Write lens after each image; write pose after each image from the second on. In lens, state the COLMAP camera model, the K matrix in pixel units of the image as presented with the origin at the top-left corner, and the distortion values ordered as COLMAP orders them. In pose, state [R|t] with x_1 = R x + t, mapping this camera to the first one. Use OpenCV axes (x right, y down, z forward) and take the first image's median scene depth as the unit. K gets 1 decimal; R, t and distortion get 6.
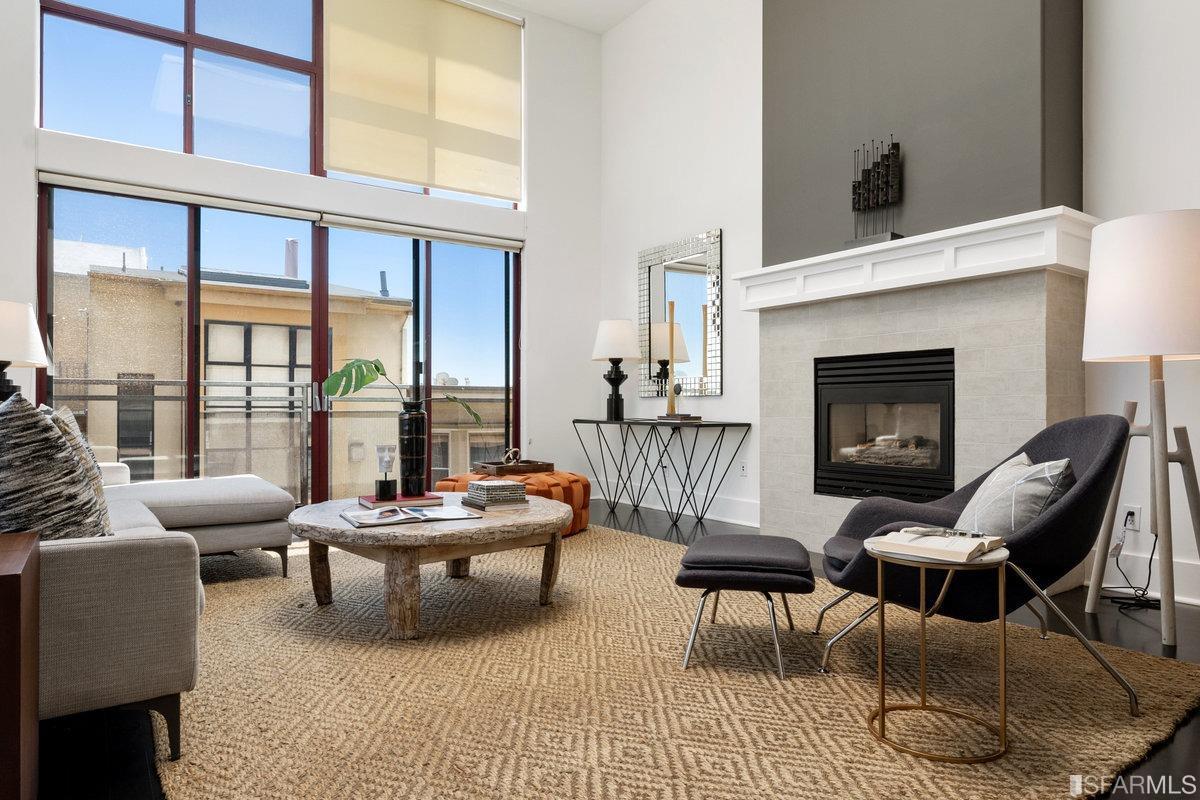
lens RADIAL K [[760.1, 0, 583.8], [0, 760.1, 404.7], [0, 0, 1]] dist [0.002518, 0.000610]
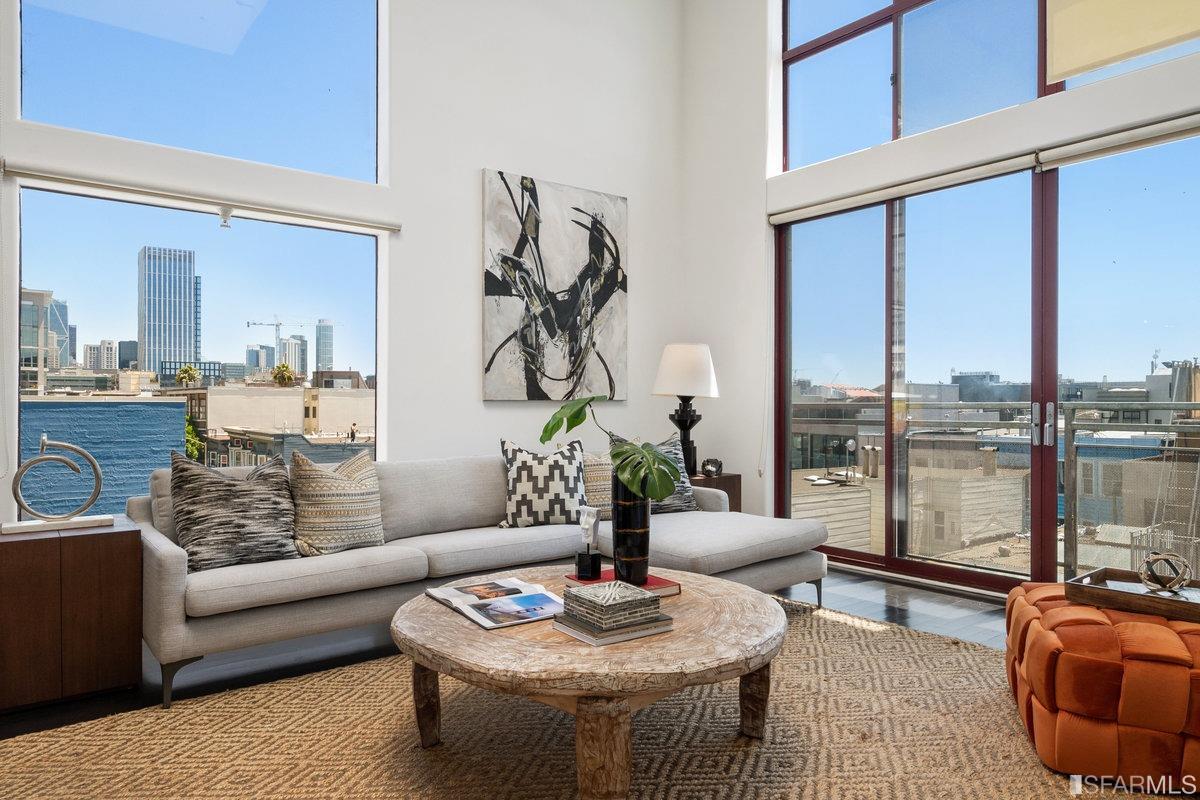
lens RADIAL K [[744.8, 0, 603.0], [0, 744.8, 398.4], [0, 0, 1]] dist [0.028595, -0.001326]
pose [[0.067952, -0.001501, -0.997687, 0.415606], [0.003945, 0.999991, -0.001236, -0.047941], [0.997681, -0.003851, 0.067958, 0.810034]]
